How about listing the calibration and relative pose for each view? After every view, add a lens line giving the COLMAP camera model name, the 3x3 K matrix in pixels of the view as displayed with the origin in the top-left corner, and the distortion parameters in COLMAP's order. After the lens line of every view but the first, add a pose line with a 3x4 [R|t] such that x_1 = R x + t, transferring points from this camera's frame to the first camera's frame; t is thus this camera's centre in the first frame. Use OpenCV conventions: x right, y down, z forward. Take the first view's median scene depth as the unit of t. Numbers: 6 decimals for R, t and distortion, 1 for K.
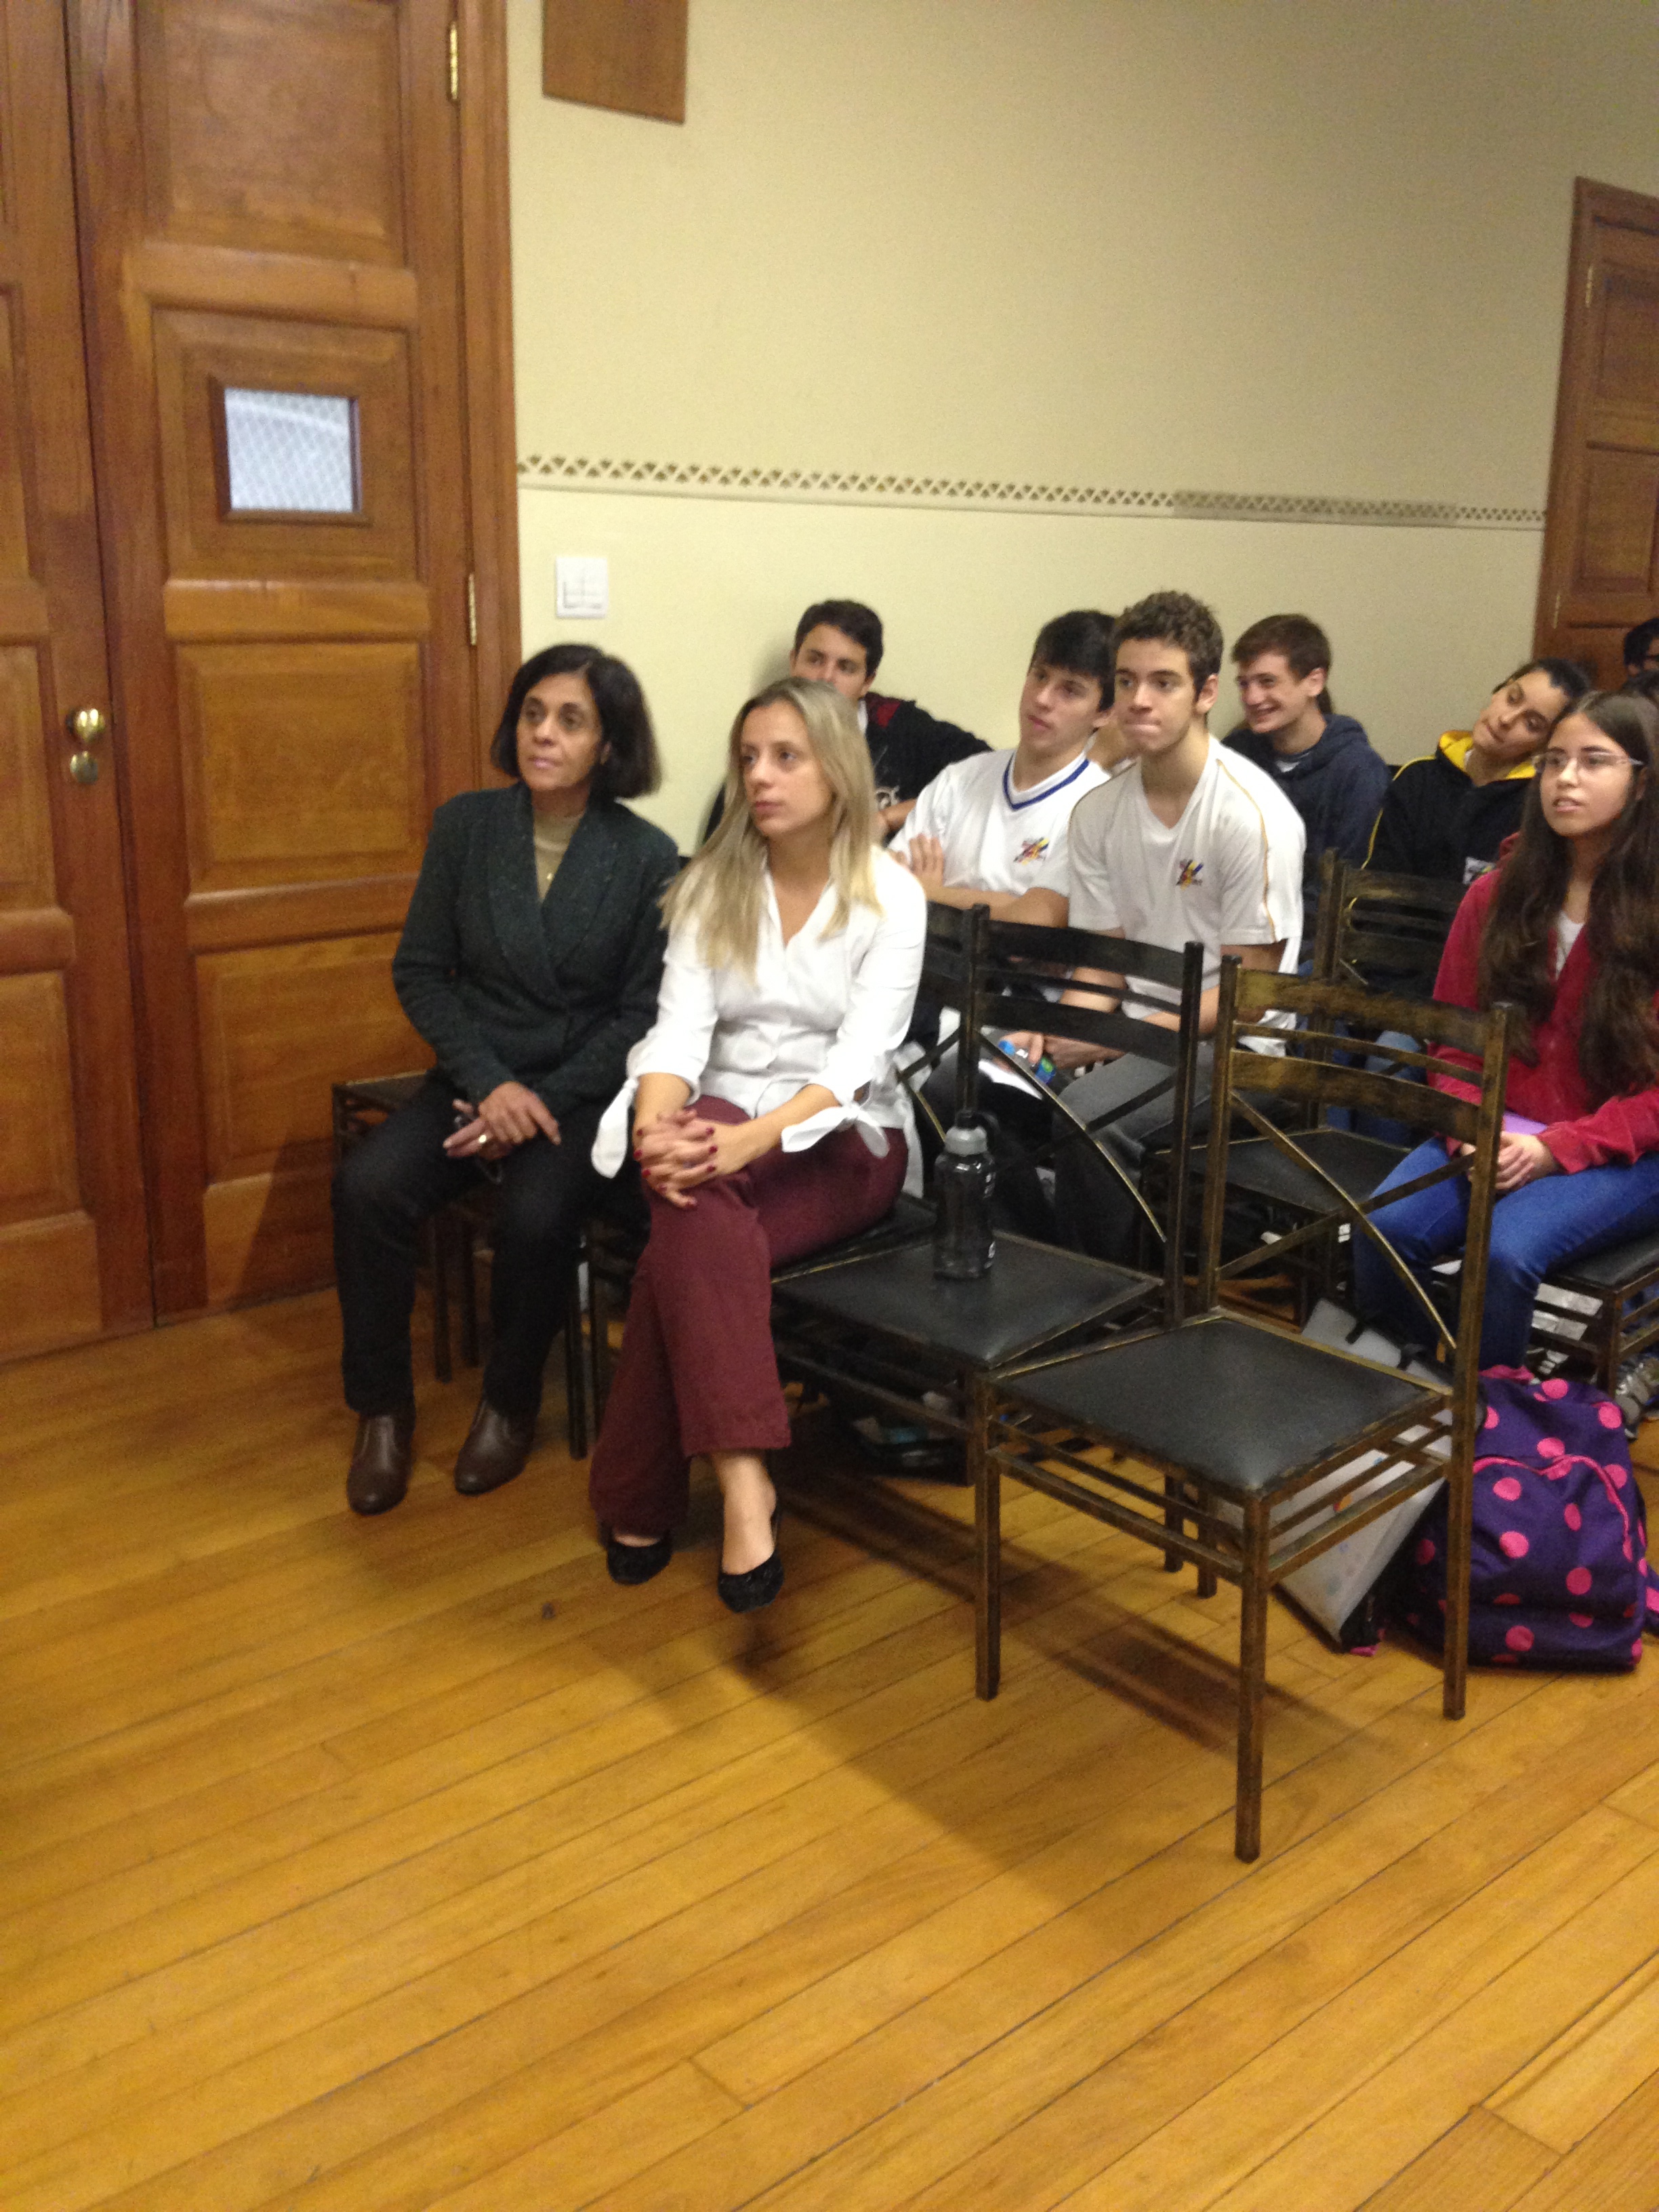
lens RADIAL K [[2023.1, 0, 829.5], [0, 2023.1, 1106.0], [0, 0, 1]] dist [0.122637, -0.234692]
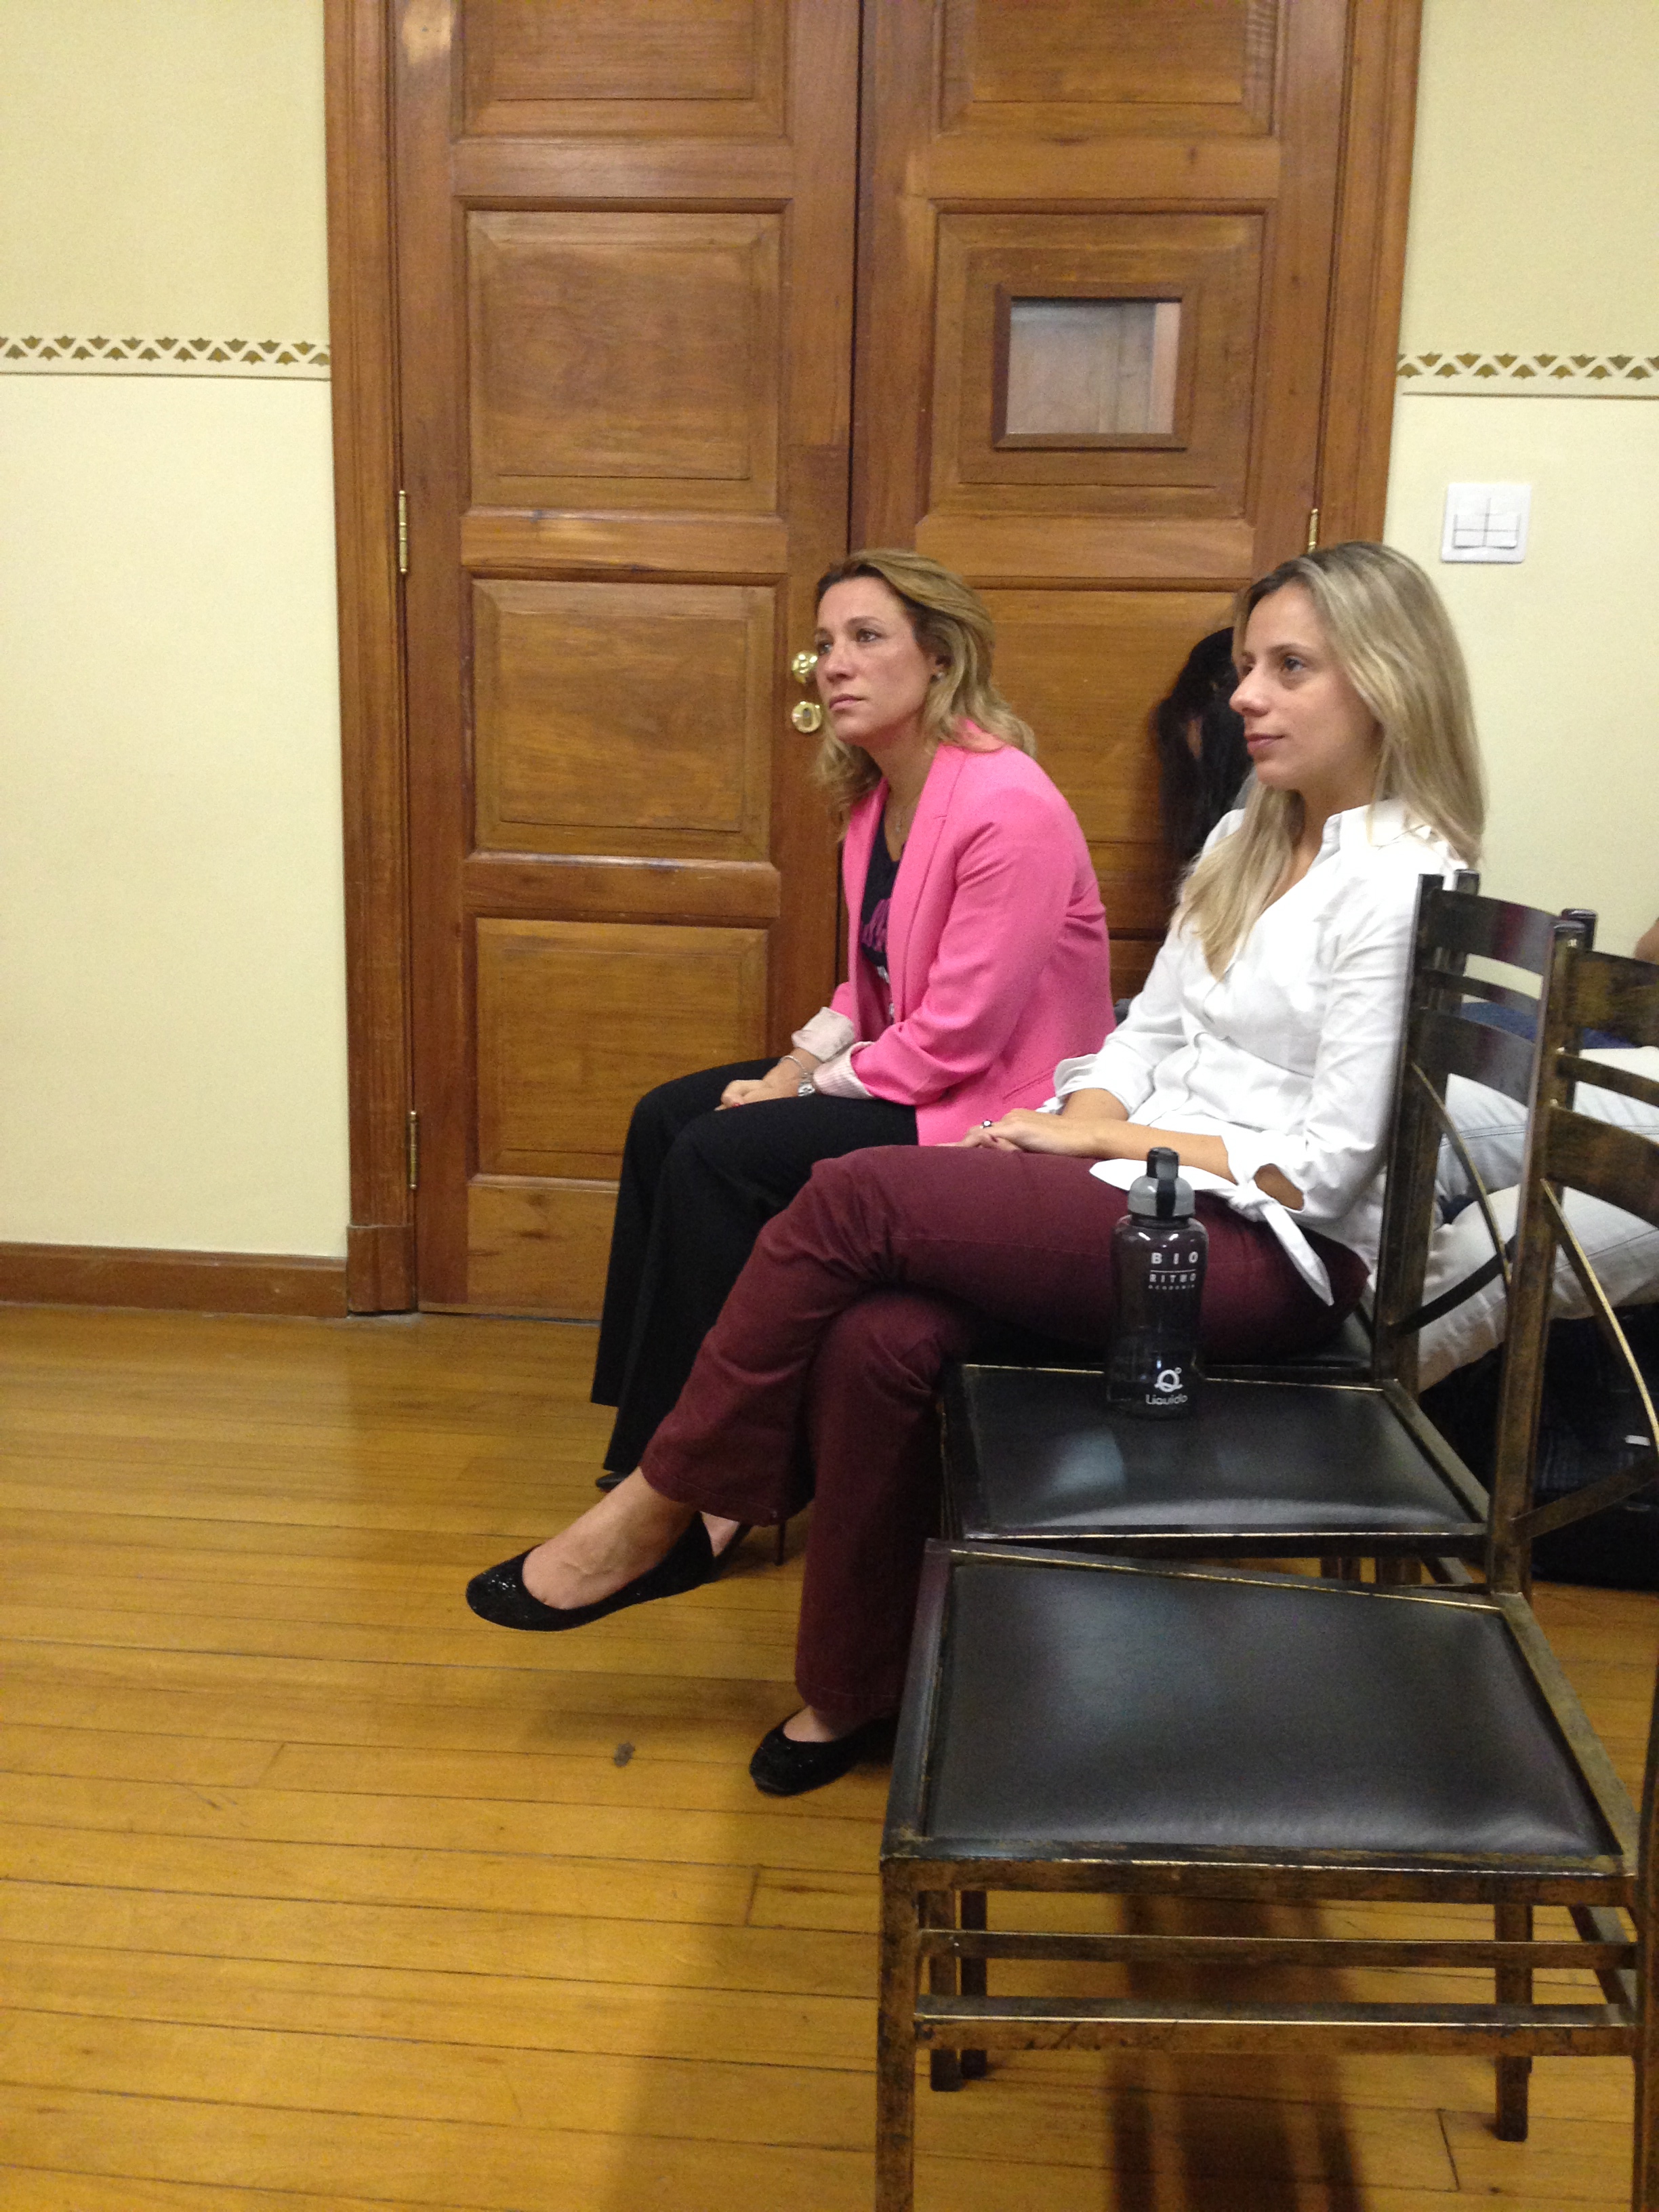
lens RADIAL K [[2023.1, 0, 829.5], [0, 2023.1, 1106.0], [0, 0, 1]] dist [0.122637, -0.234692]
pose [[0.690891, 0.149659, -0.707299, 0.424124], [-0.193670, 0.980895, 0.018373, -0.008684], [0.696535, 0.124289, 0.706676, 0.461571]]
